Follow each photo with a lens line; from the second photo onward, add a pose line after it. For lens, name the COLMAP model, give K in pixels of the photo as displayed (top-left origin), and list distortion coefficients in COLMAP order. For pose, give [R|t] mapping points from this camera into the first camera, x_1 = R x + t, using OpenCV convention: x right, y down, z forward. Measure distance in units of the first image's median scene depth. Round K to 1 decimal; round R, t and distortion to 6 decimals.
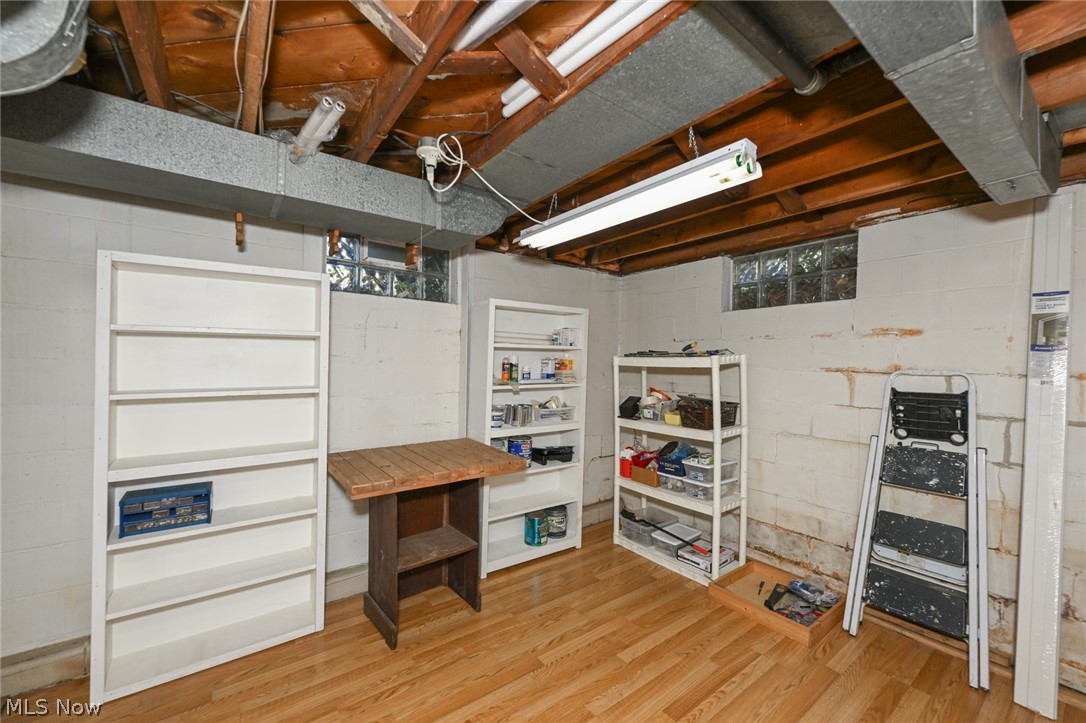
lens RADIAL K [[436.9, 0, 539.1], [0, 436.9, 361.6], [0, 0, 1]] dist [0.009525, -0.001596]
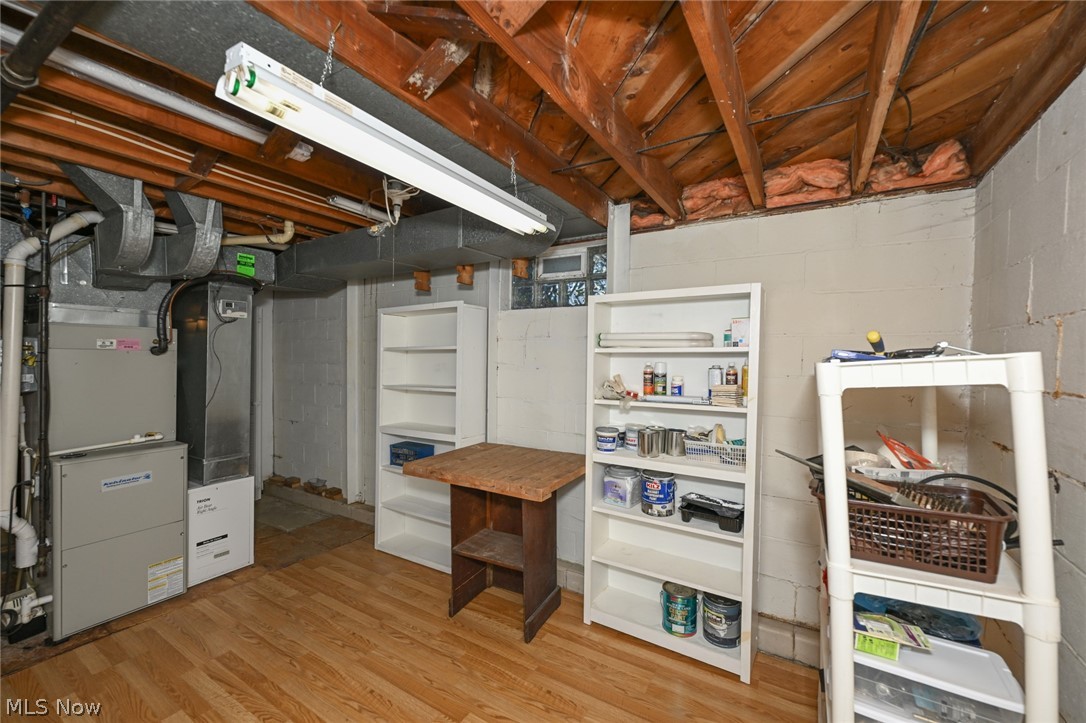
lens RADIAL K [[436.9, 0, 541.3], [0, 436.9, 361.2], [0, 0, 1]] dist [0.009525, -0.001596]
pose [[0.375162, -0.003349, -0.926953, 0.692481], [-0.004726, 0.999974, -0.005526, -0.013778], [0.926947, 0.006454, 0.375137, 0.646796]]
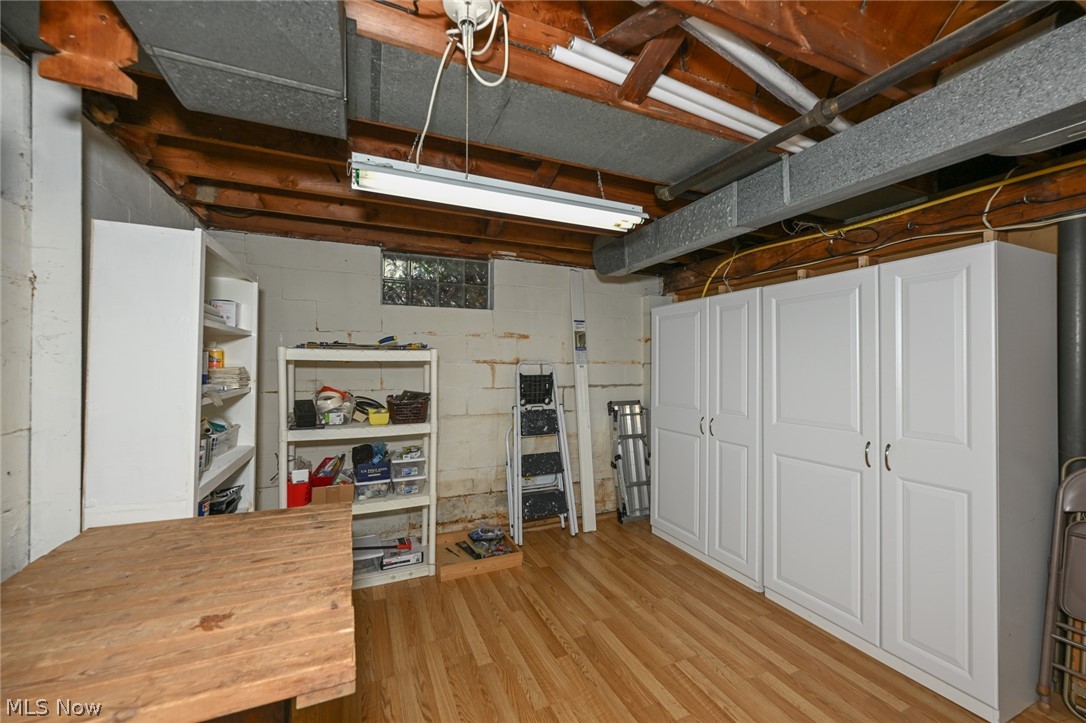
lens RADIAL K [[436.9, 0, 543.4], [0, 436.9, 360.4], [0, 0, 1]] dist [0.009525, -0.001596]
pose [[0.212426, -0.006846, 0.977153, -0.578578], [-0.003134, 0.999966, 0.007687, 0.004868], [-0.977172, -0.004695, 0.212397, 0.544999]]
